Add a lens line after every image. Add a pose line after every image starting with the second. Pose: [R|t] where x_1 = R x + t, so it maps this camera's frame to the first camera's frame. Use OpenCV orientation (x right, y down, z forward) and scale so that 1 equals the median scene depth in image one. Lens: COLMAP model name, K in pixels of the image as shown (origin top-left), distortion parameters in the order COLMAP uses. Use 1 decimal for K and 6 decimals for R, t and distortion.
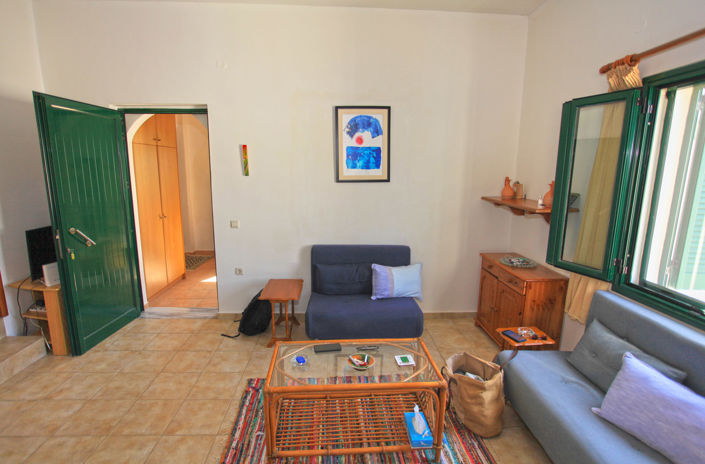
lens RADIAL K [[355.5, 0, 350.3], [0, 355.5, 233.3], [0, 0, 1]] dist [-0.032527, 0.001860]
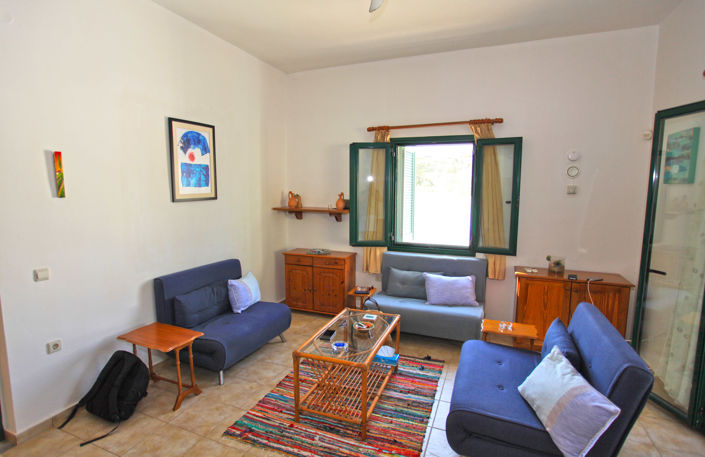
lens RADIAL K [[354.3, 0, 350.2], [0, 354.3, 229.5], [0, 0, 1]] dist [0.002682, 0.000810]
pose [[0.435387, -0.115646, 0.892785, -0.664642], [0.166809, 0.984905, 0.046230, -0.043924], [-0.884654, 0.128796, 0.448105, 0.224709]]
